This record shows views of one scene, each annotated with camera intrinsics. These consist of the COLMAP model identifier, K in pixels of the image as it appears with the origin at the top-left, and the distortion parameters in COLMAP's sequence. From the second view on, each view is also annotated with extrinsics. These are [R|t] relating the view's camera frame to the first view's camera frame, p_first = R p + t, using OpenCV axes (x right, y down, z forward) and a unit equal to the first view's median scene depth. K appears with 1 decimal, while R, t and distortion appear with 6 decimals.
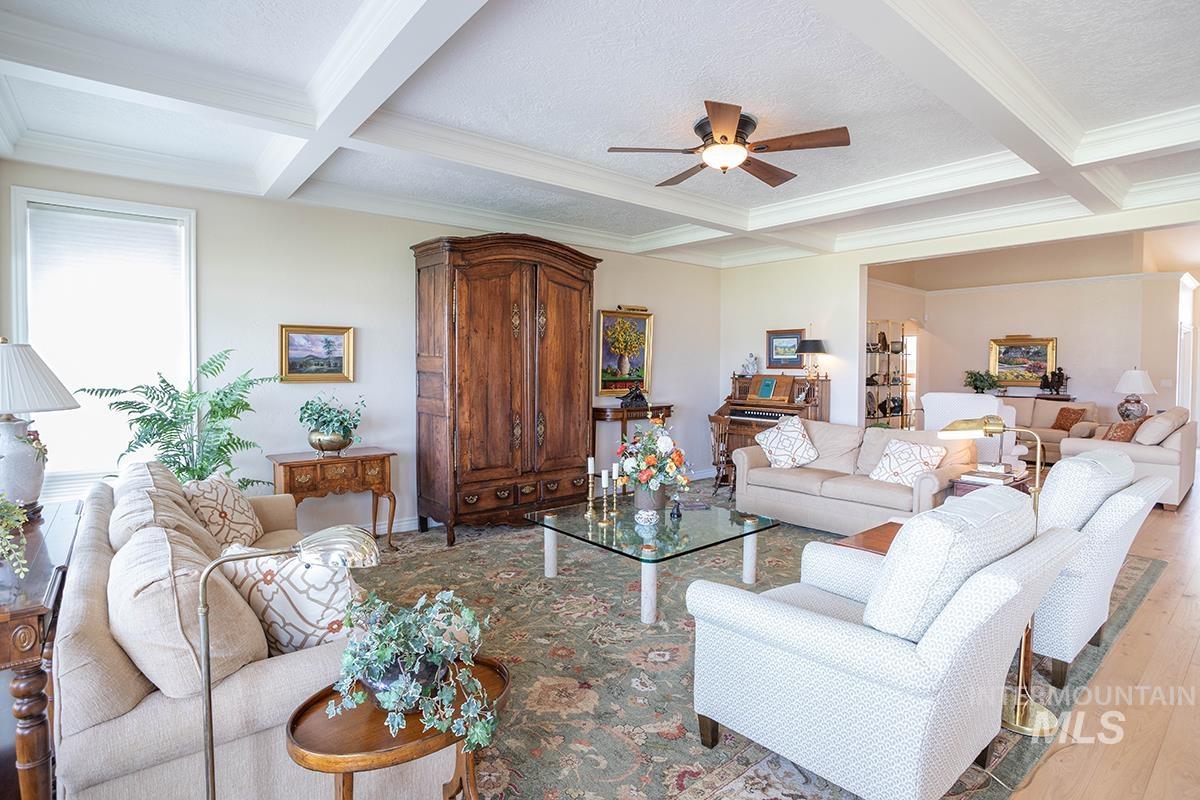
lens RADIAL K [[604.4, 0, 593.0], [0, 604.4, 372.5], [0, 0, 1]] dist [0.000895, 0.000038]
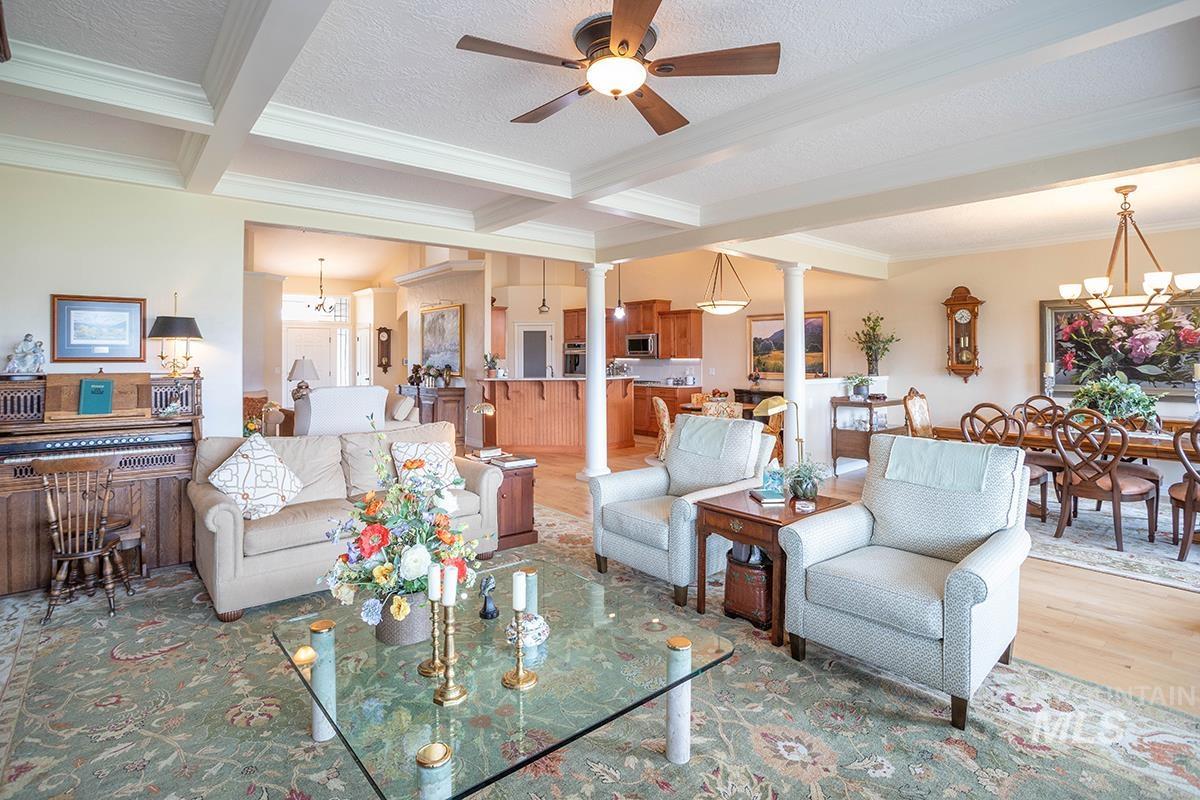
lens RADIAL K [[586.3, 0, 608.0], [0, 586.3, 351.7], [0, 0, 1]] dist [-0.018819, -0.000033]
pose [[-0.012247, 0.003780, 0.999918, -0.293119], [0.010766, 0.999935, -0.003648, -0.010655], [-0.999867, 0.010720, -0.012286, 0.596284]]
